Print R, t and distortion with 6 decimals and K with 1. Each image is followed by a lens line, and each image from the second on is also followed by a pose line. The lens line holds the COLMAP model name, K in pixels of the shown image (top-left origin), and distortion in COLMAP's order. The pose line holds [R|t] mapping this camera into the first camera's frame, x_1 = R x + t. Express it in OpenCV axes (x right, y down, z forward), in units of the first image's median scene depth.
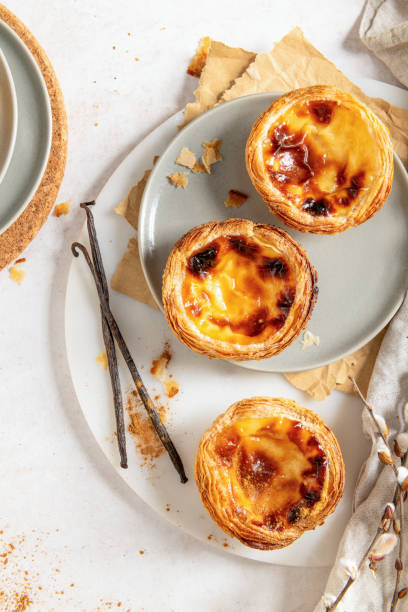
lens RADIAL K [[2040.8, 0, 204.0], [0, 2040.8, 245.4], [0, 0, 1]] dist [-0.003547, 0.106663]
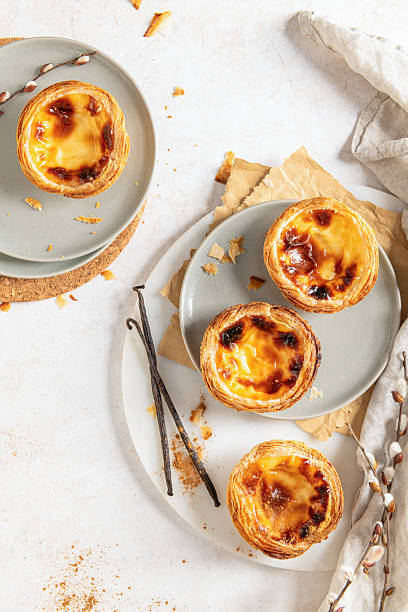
lens RADIAL K [[2040.8, 0, 204.0], [0, 2040.8, 245.4], [0, 0, 1]] dist [-0.003547, 0.106663]
pose [[0.999940, -0.010974, -0.000444, -0.016459], [0.010974, 0.999940, -0.000013, -0.048571], [0.000444, 0.000008, 1.000000, -0.283554]]
